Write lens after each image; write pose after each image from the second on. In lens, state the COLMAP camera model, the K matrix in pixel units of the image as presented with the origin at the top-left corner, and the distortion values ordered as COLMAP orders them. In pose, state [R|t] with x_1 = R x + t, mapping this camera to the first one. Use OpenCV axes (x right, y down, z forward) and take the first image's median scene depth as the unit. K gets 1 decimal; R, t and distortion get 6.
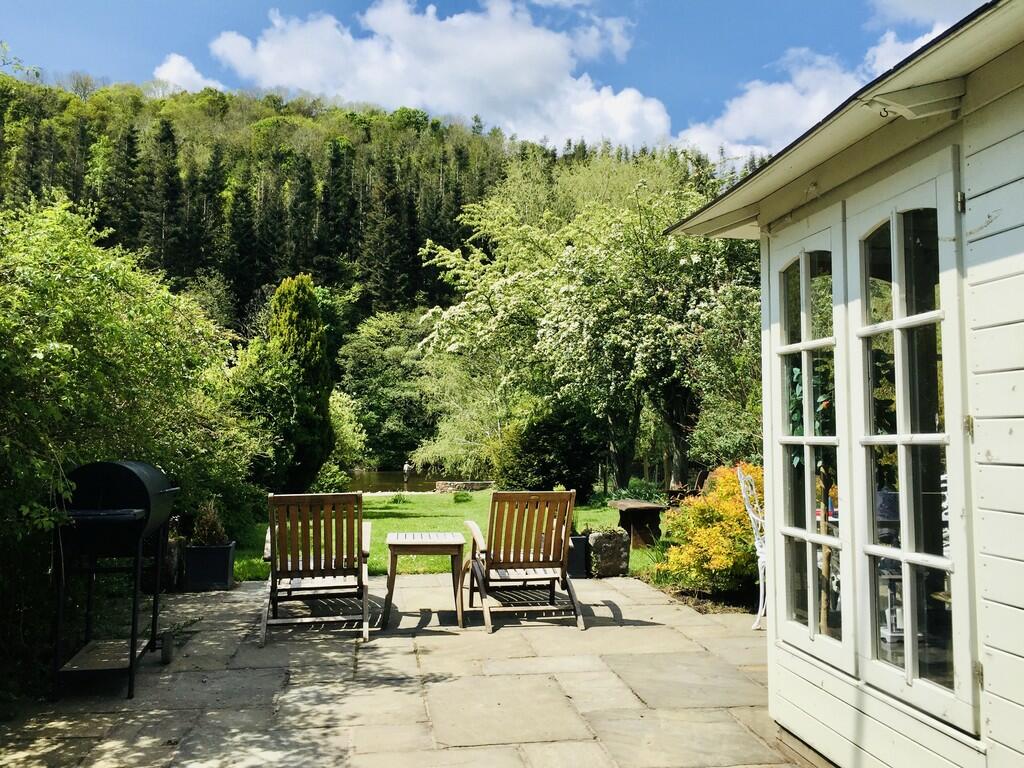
lens RADIAL K [[986.4, 0, 512.0], [0, 986.4, 384.0], [0, 0, 1]] dist [0.004913, -0.008126]
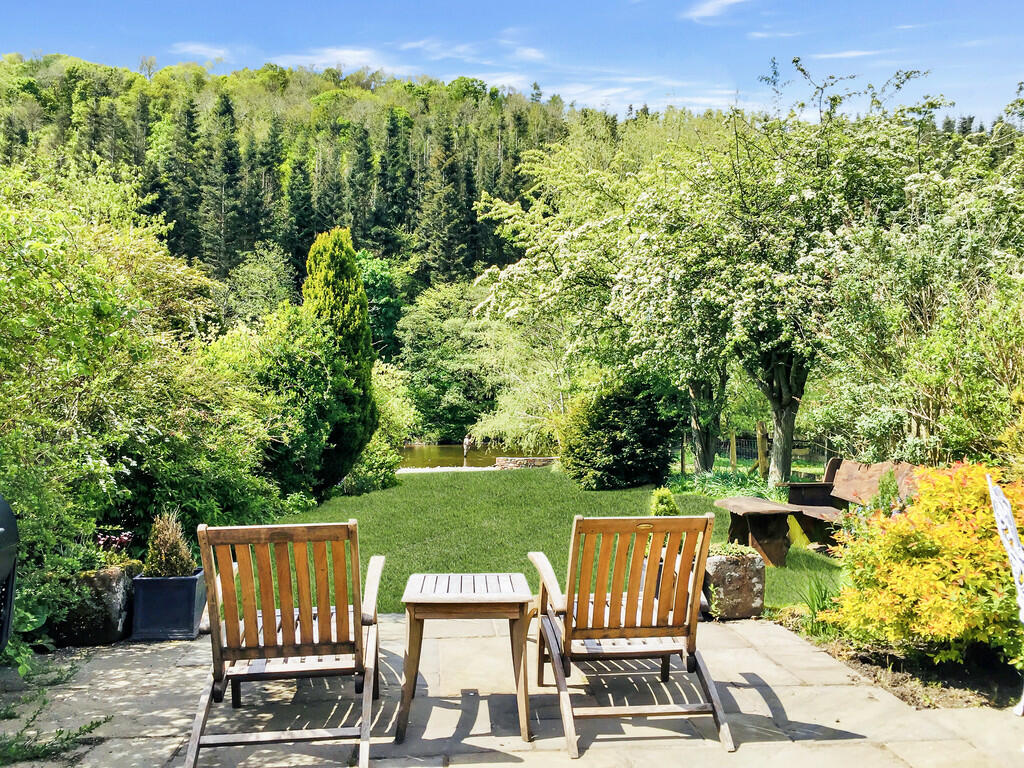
lens RADIAL K [[873.3, 0, 536.8], [0, 873.3, 386.7], [0, 0, 1]] dist [-0.234243, 0.000640]
pose [[0.999402, -0.006119, -0.034041, -0.011161], [0.007173, 0.999496, 0.030932, 0.006098], [0.033834, -0.031157, 0.998942, 0.213789]]
